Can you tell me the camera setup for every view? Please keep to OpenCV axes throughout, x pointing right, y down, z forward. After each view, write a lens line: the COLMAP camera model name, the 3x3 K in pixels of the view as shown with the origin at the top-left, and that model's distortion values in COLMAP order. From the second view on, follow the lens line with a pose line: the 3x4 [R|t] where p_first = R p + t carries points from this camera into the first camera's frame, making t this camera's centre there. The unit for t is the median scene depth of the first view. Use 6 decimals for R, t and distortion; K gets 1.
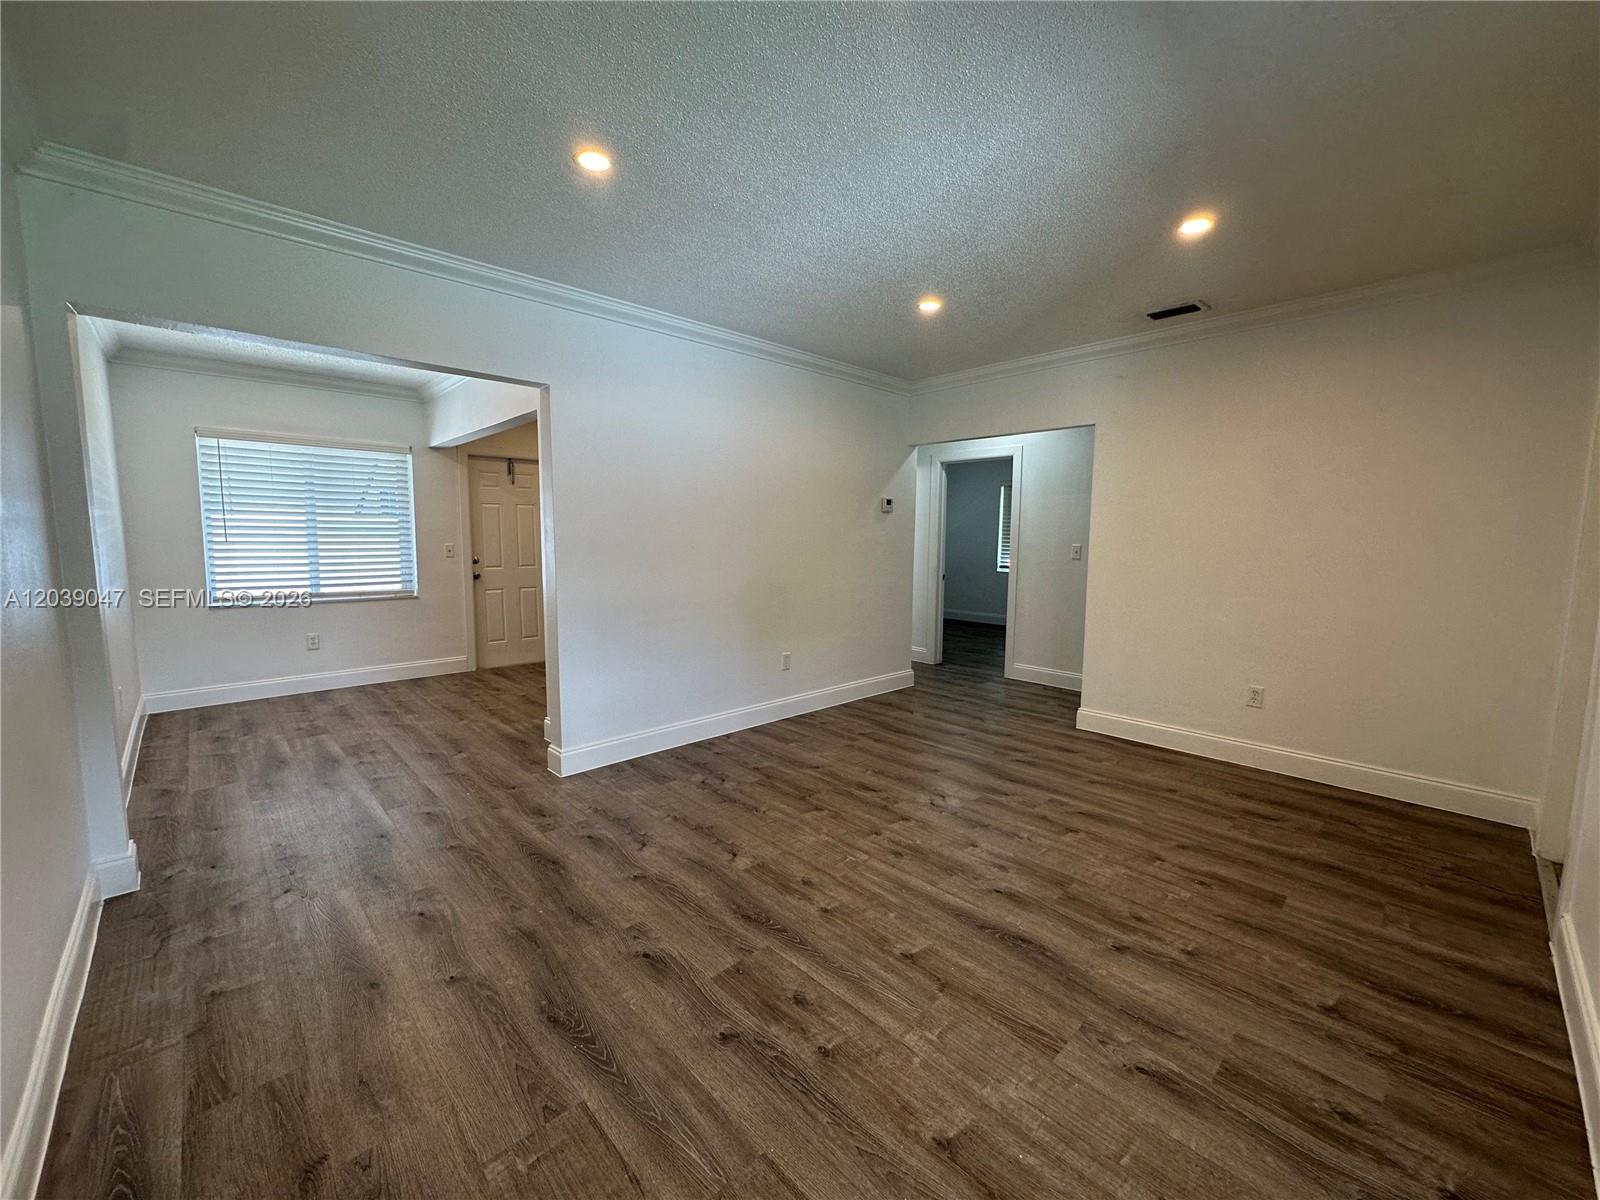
lens RADIAL K [[637.8, 0, 797.4], [0, 637.8, 597.7], [0, 0, 1]] dist [-0.005063, 0.001341]
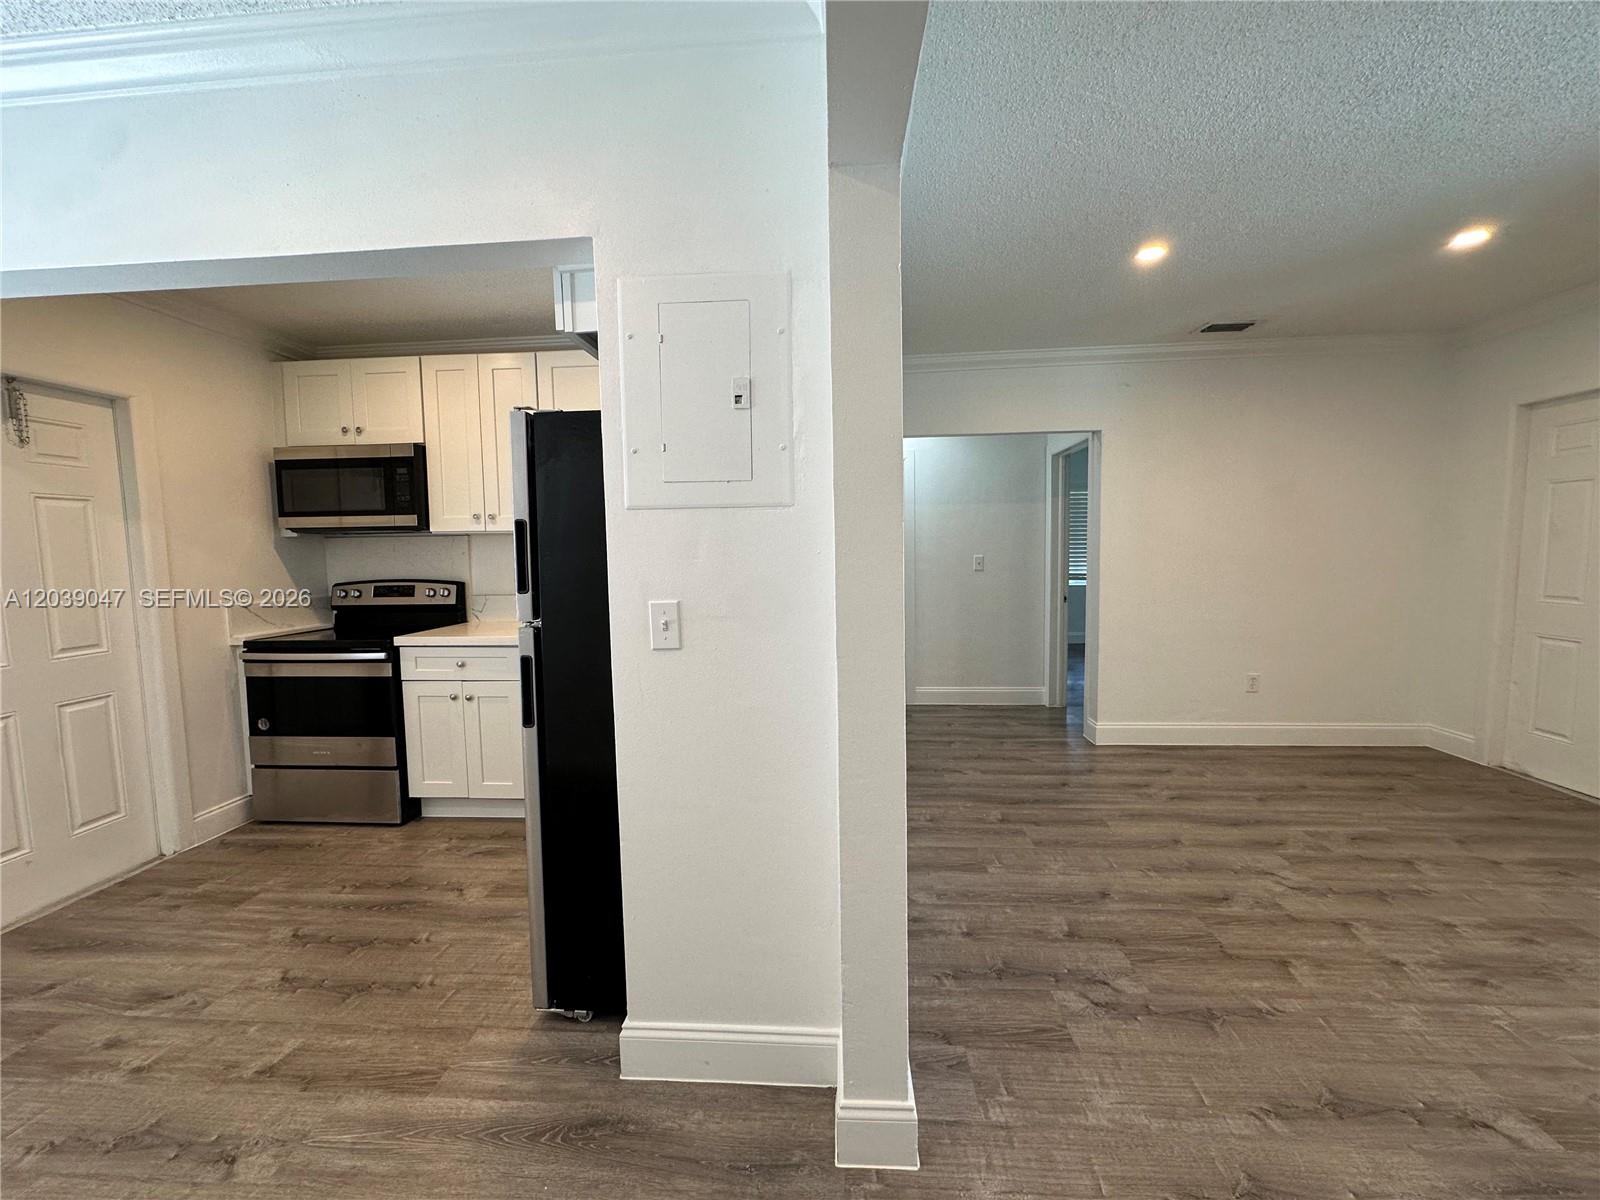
lens RADIAL K [[637.8, 0, 797.0], [0, 637.8, 596.9], [0, 0, 1]] dist [-0.005063, 0.001341]
pose [[0.739434, -0.072789, 0.669283, -0.767593], [0.090202, 0.995886, 0.008652, -0.097991], [-0.667159, 0.053973, 0.742958, 0.846694]]
